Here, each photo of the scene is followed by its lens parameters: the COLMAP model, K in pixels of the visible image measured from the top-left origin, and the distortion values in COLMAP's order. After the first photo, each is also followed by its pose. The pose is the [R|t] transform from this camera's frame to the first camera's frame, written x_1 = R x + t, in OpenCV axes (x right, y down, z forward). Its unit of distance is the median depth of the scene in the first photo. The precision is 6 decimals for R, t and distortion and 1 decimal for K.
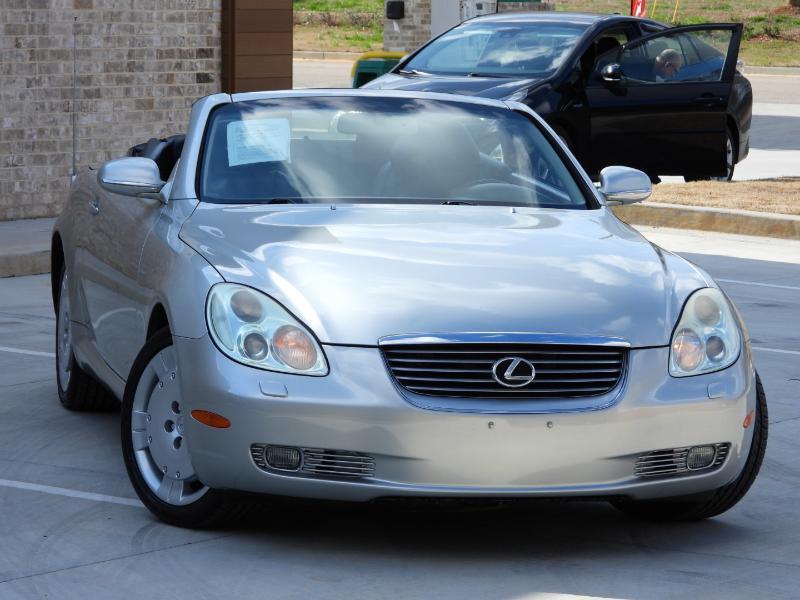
lens RADIAL K [[4216.2, 0, 400.0], [0, 4216.2, 300.0], [0, 0, 1]] dist [0.180533, 0.963116]
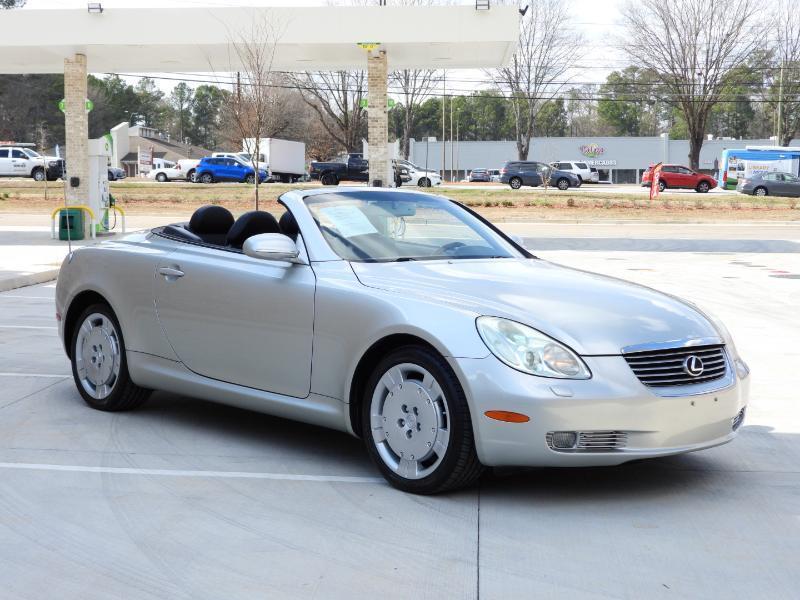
lens RADIAL K [[1517.8, 0, 400.0], [0, 1517.8, 300.0], [0, 0, 1]] dist [-0.000139, -0.032999]
pose [[0.838166, -0.050551, 0.543067, -0.332805], [0.053320, 0.998521, 0.010653, -0.016180], [-0.542803, 0.020028, 0.839622, 0.595148]]
